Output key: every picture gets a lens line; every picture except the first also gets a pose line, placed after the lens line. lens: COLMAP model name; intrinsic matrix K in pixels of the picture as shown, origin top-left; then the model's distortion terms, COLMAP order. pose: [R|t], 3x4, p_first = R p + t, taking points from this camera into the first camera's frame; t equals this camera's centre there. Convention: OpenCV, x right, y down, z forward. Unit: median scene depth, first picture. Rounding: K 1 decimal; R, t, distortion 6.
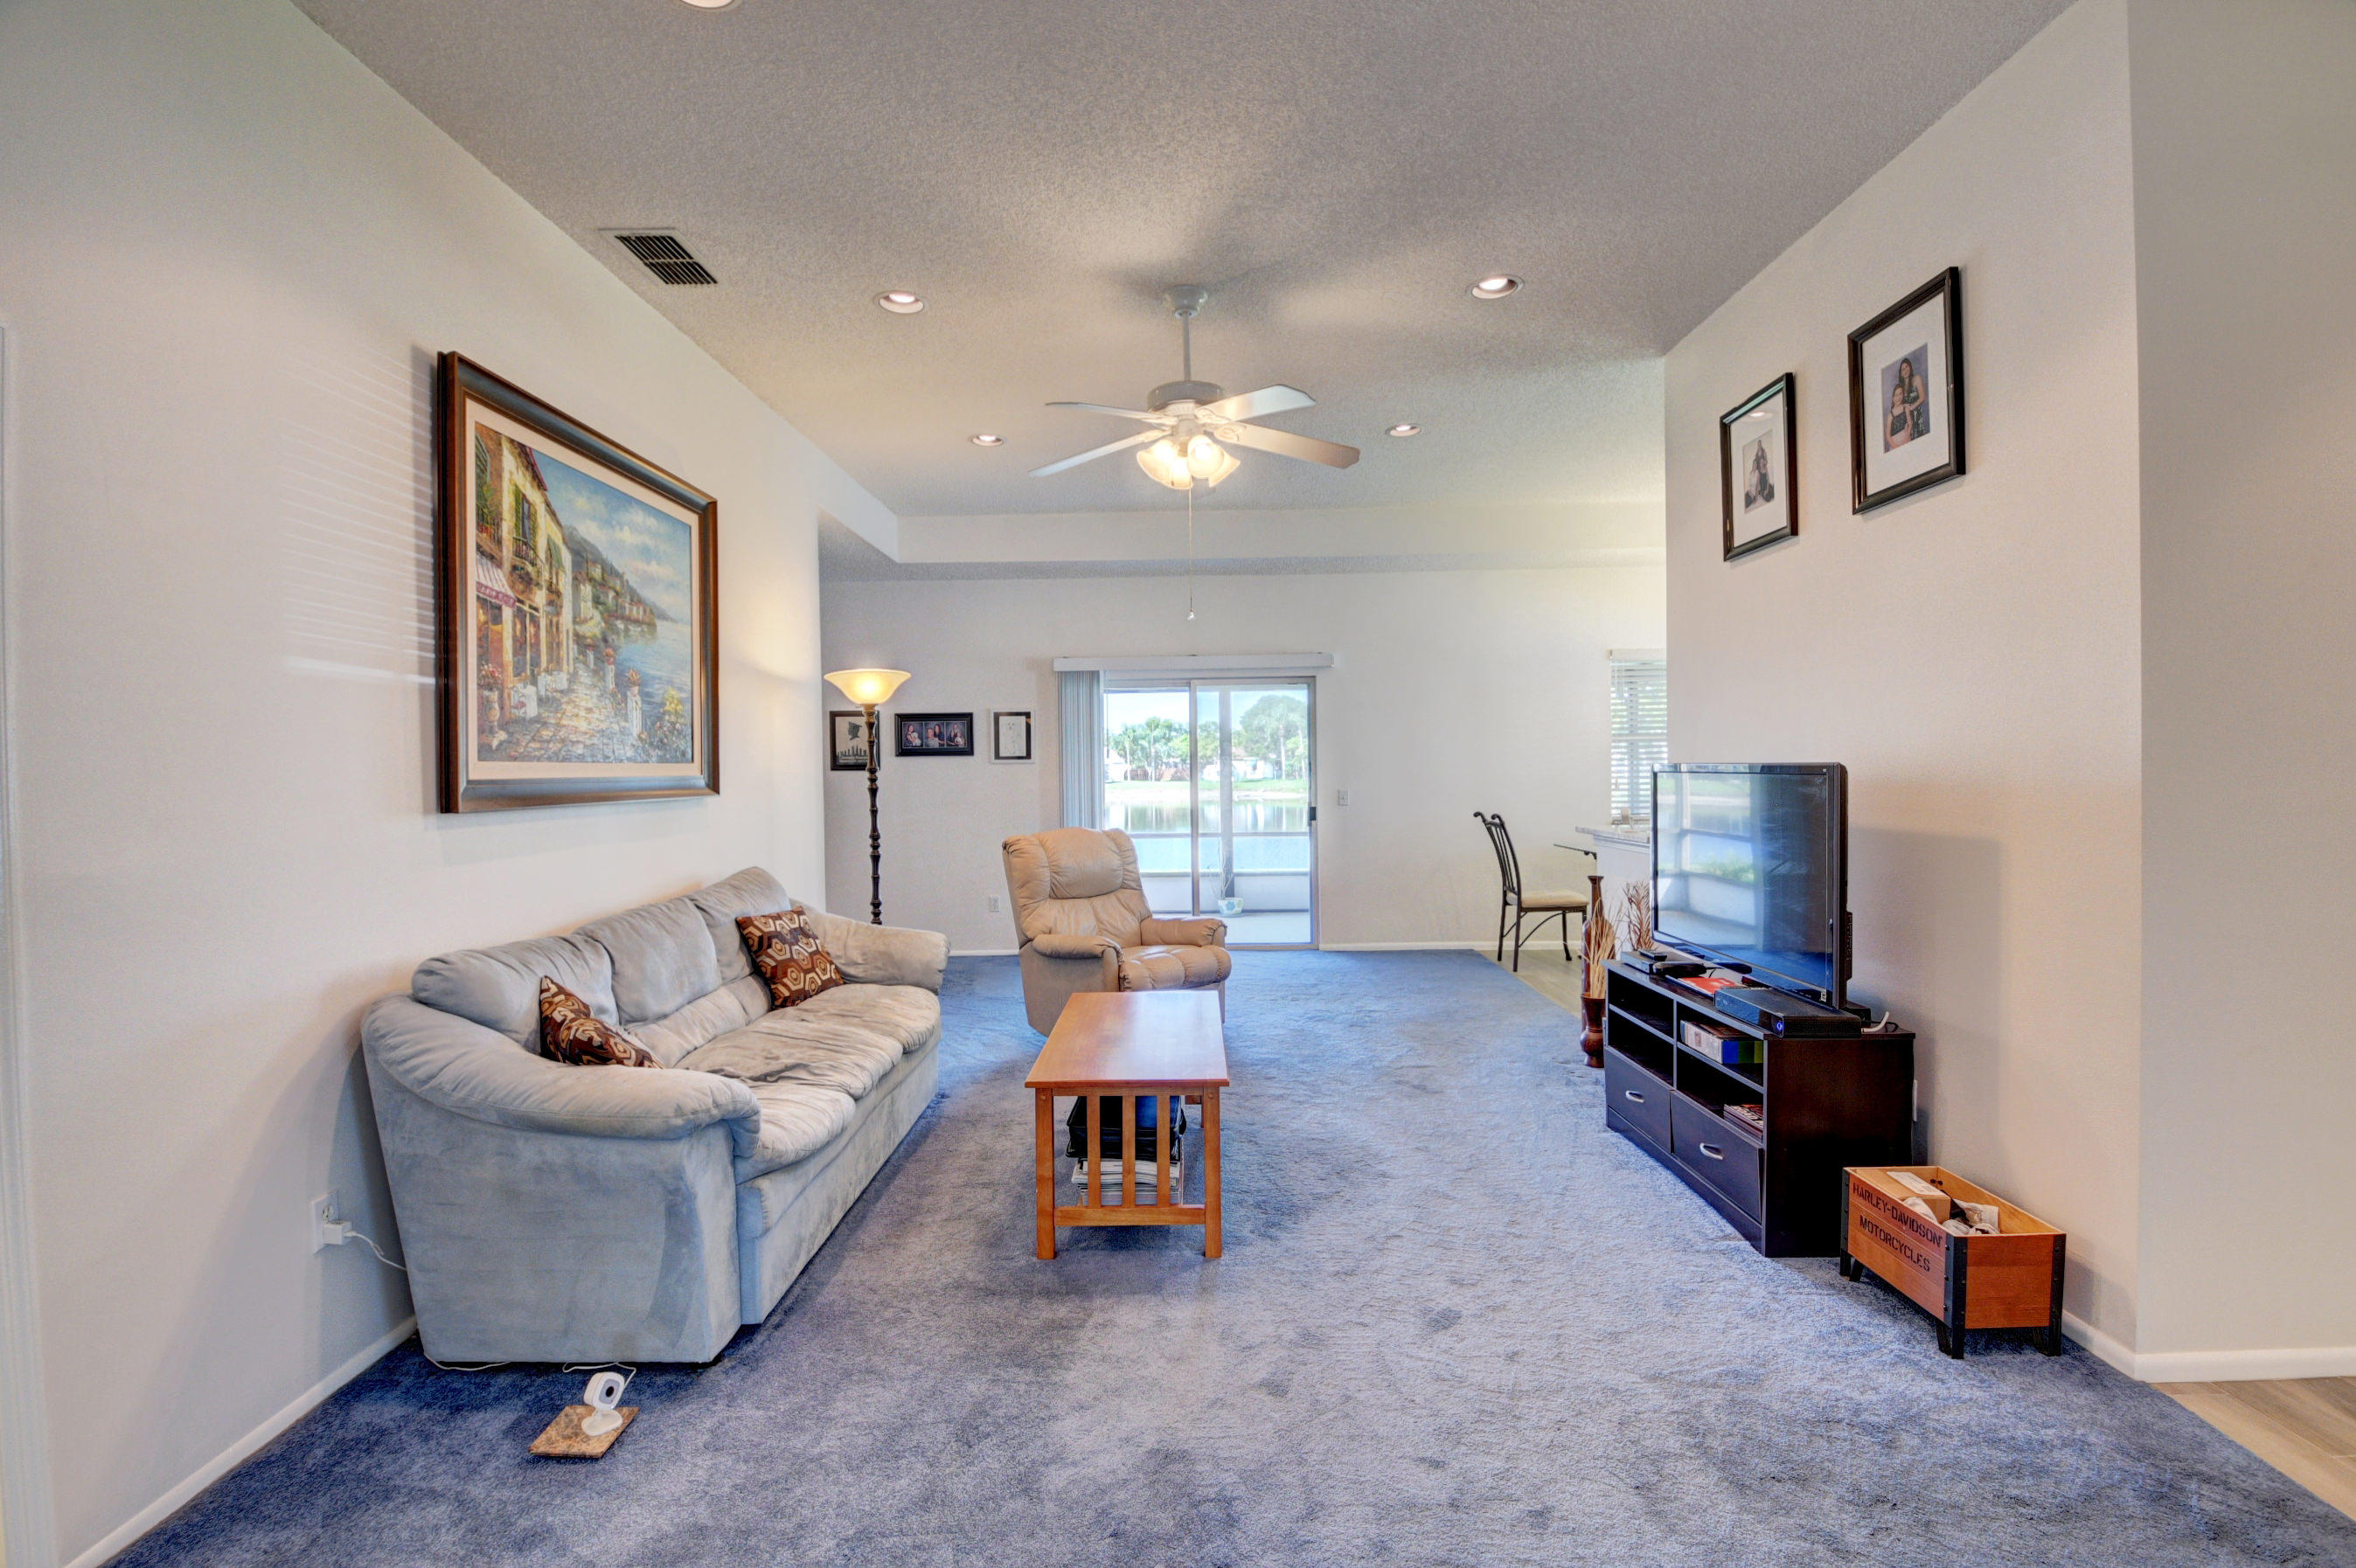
lens RADIAL K [[1036.9, 0, 1178.0], [0, 1036.9, 784.0], [0, 0, 1]] dist [0.027985, -0.038196]
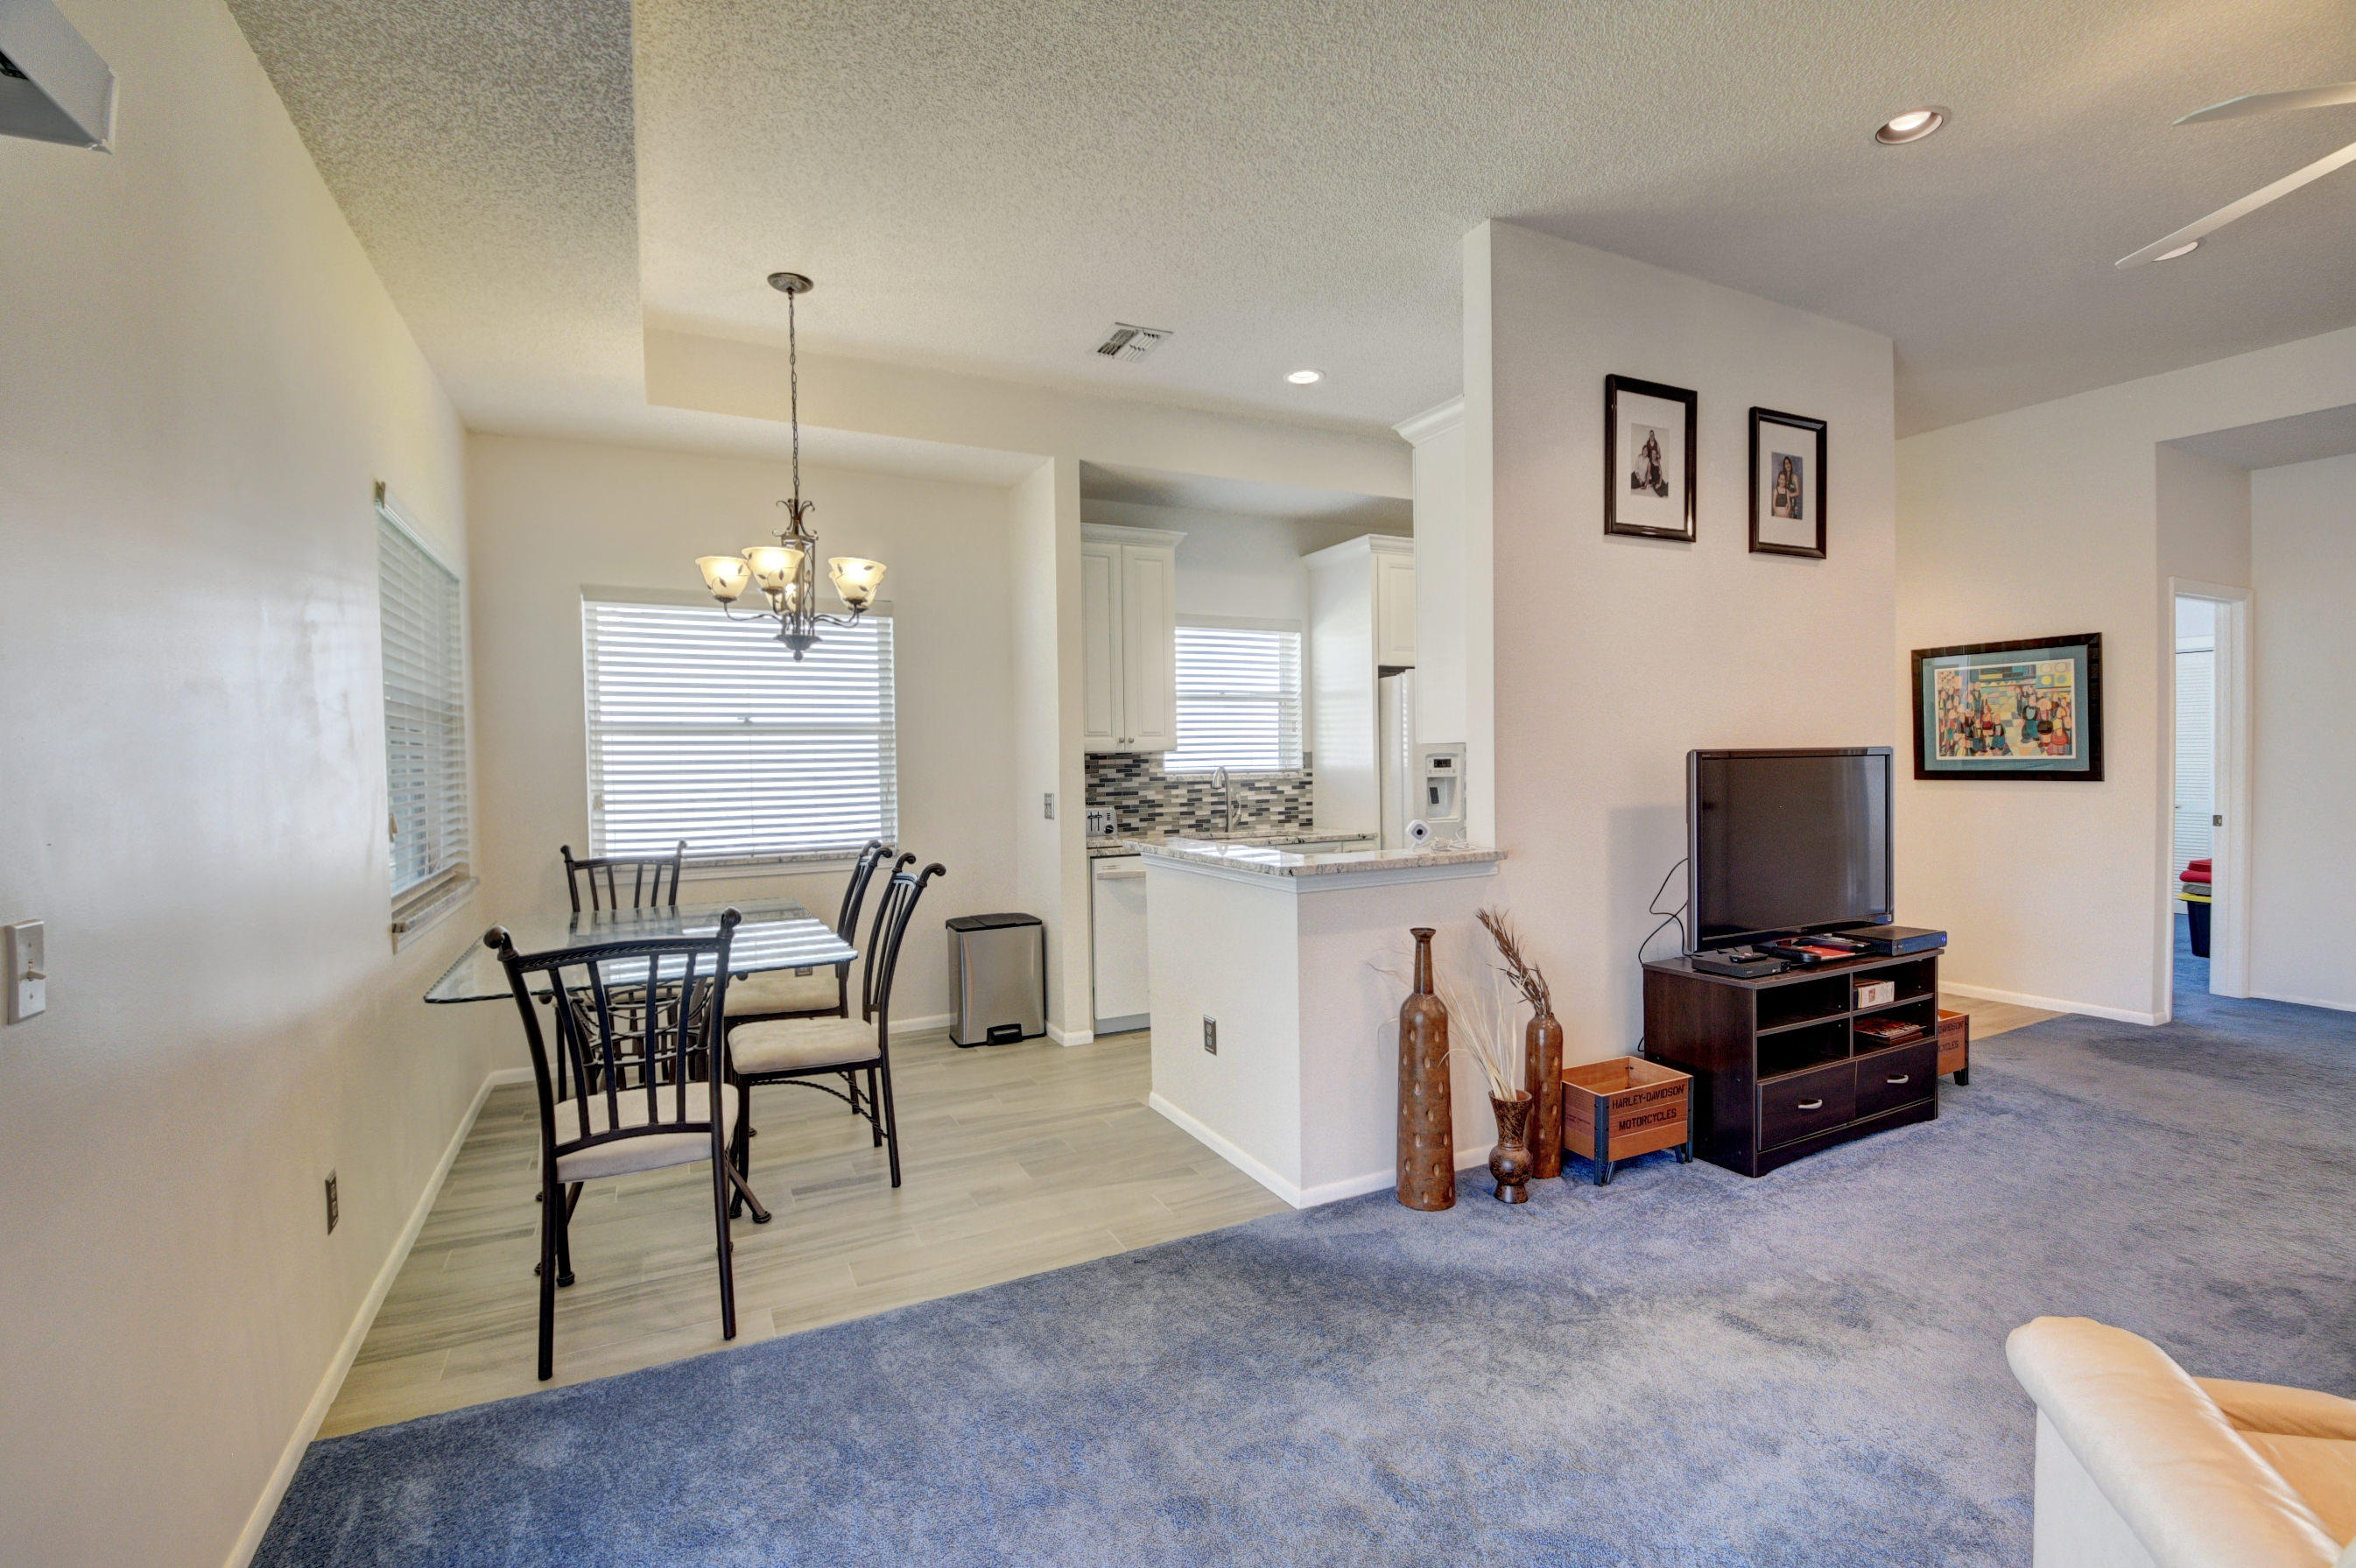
lens RADIAL K [[1037.0, 0, 1178.0], [0, 1037.0, 784.0], [0, 0, 1]] dist [0.027985, -0.038196]
pose [[-0.458909, -0.000401, 0.888483, -0.142854], [0.038066, 0.999073, 0.020113, -0.028905], [-0.887667, 0.043051, -0.458468, 2.109768]]
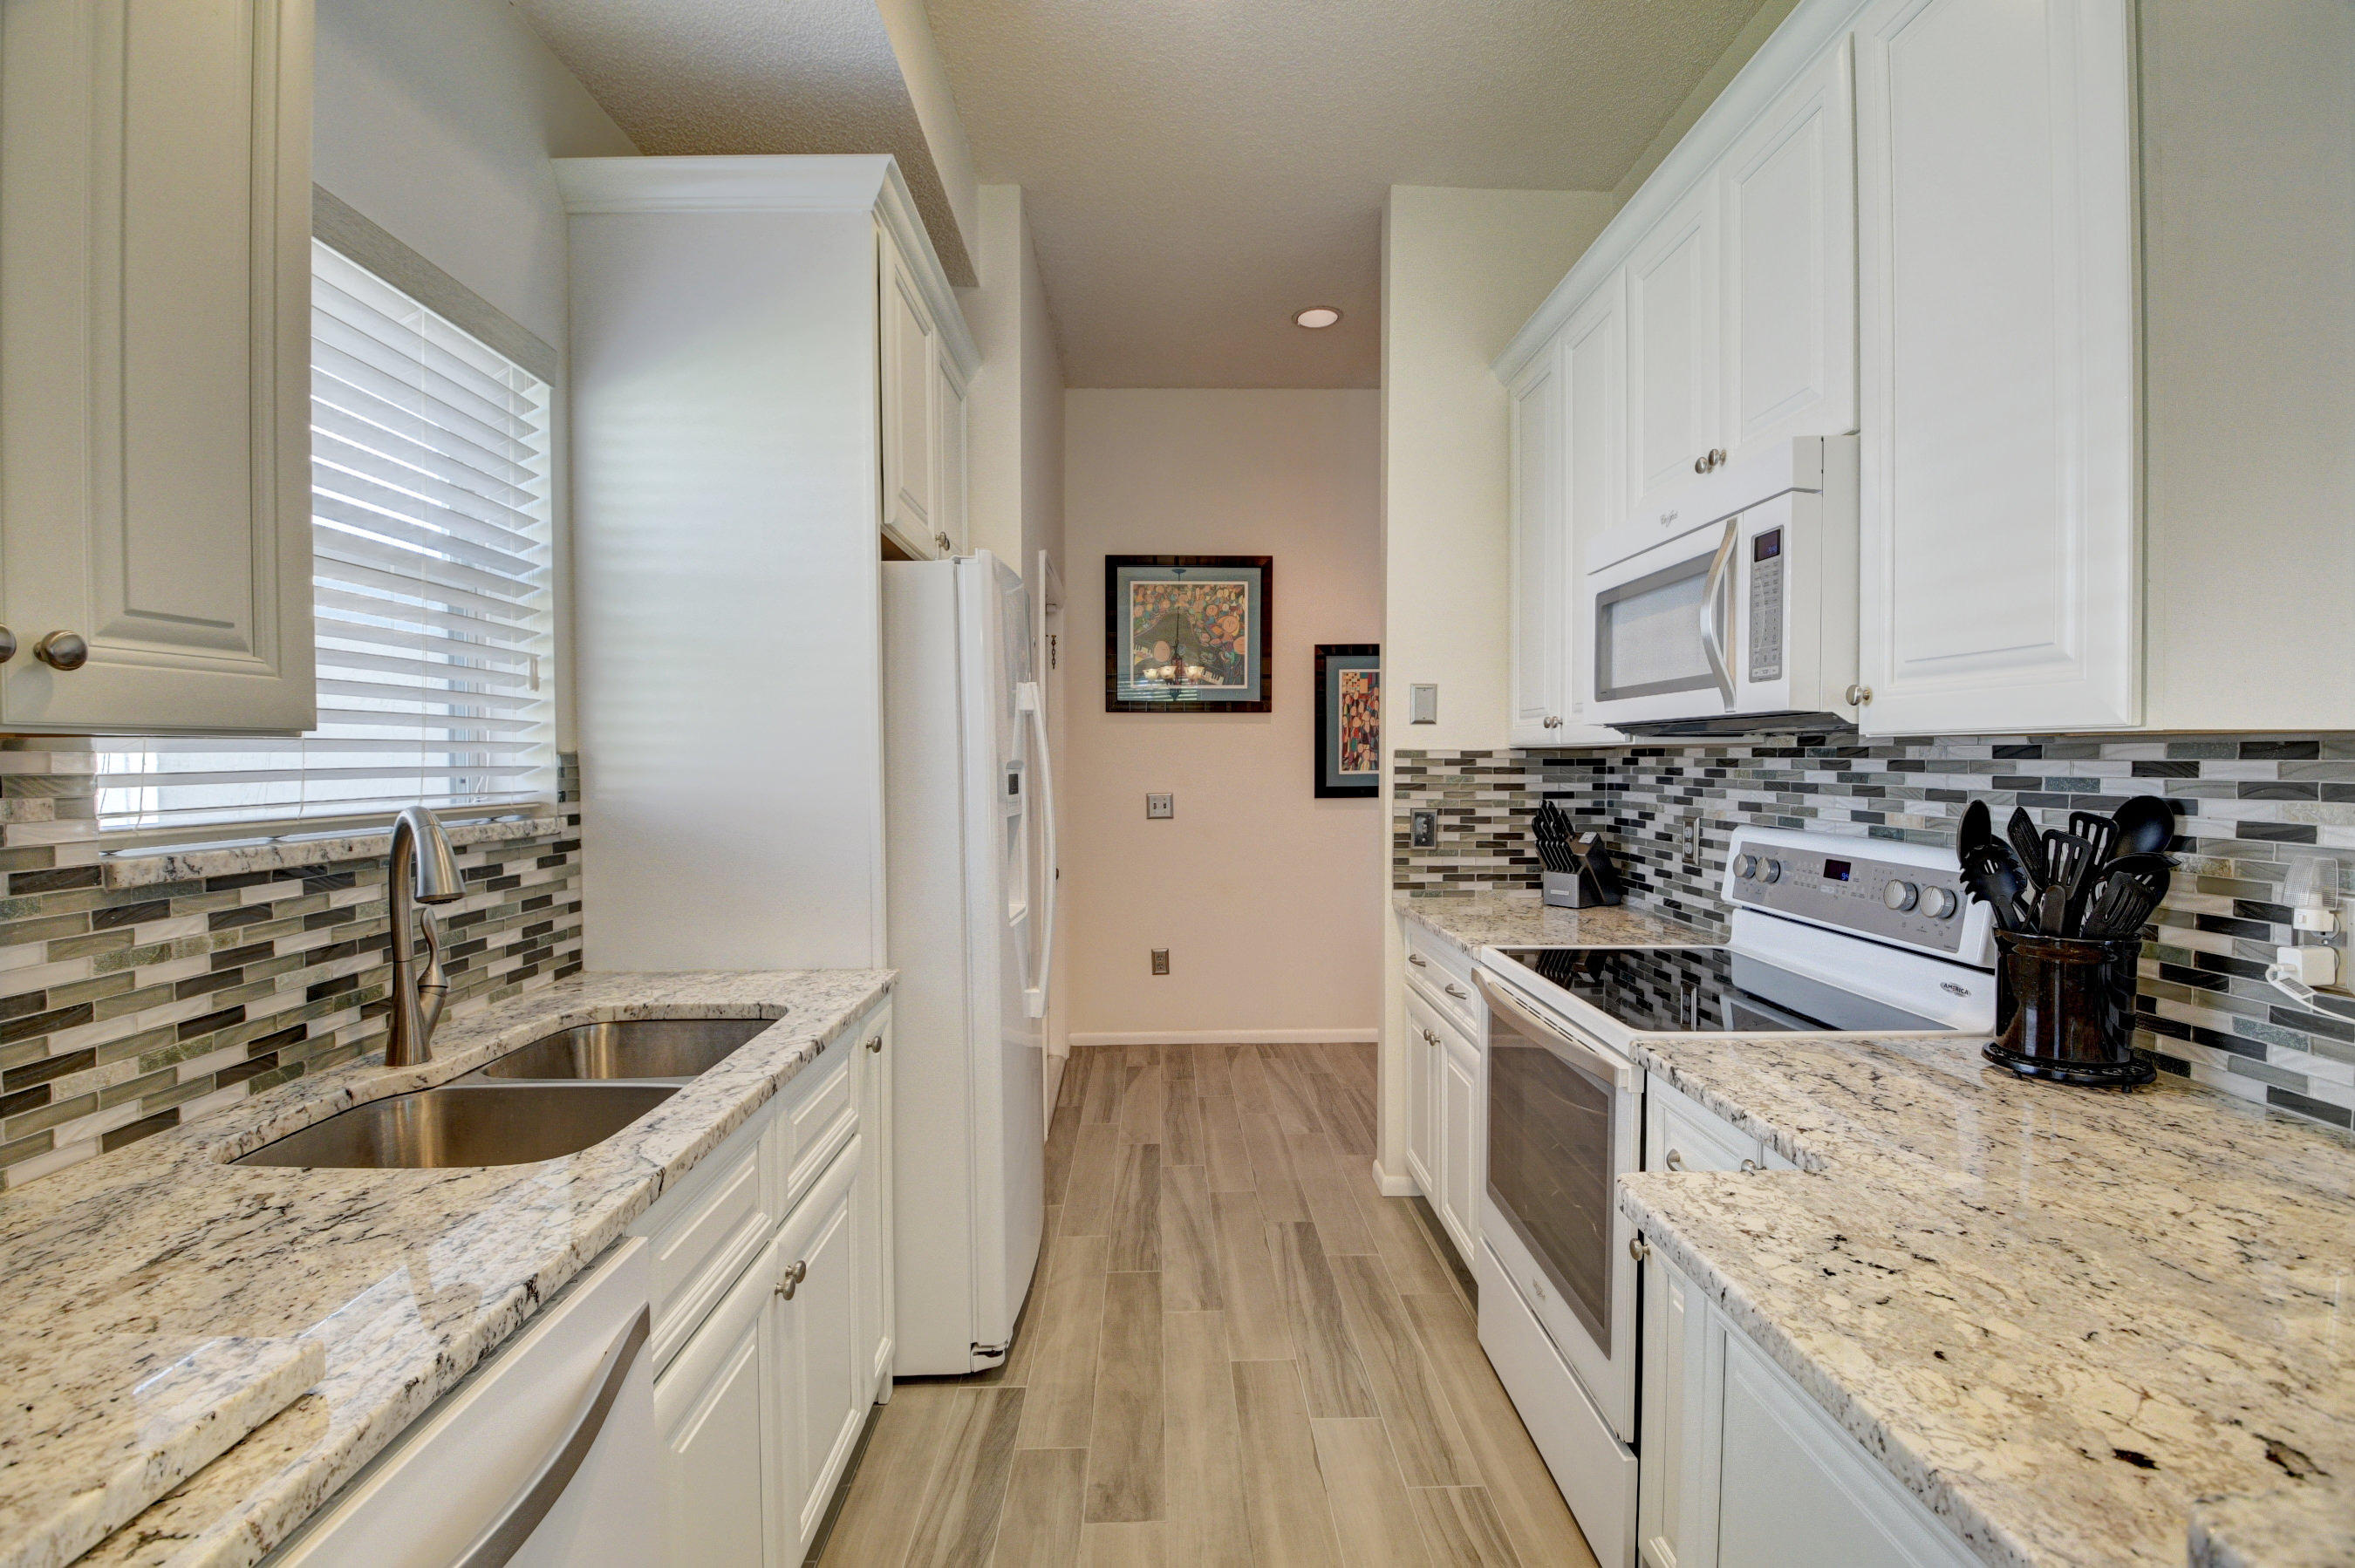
lens RADIAL K [[1036.5, 0, 1177.5], [0, 1036.5, 784.0], [0, 0, 1]] dist [0.027985, -0.038196]
pose [[-0.999252, 0.020355, -0.032883, 1.093942], [0.018918, 0.998877, 0.043448, -0.041689], [0.033731, 0.042794, -0.998514, 1.671167]]
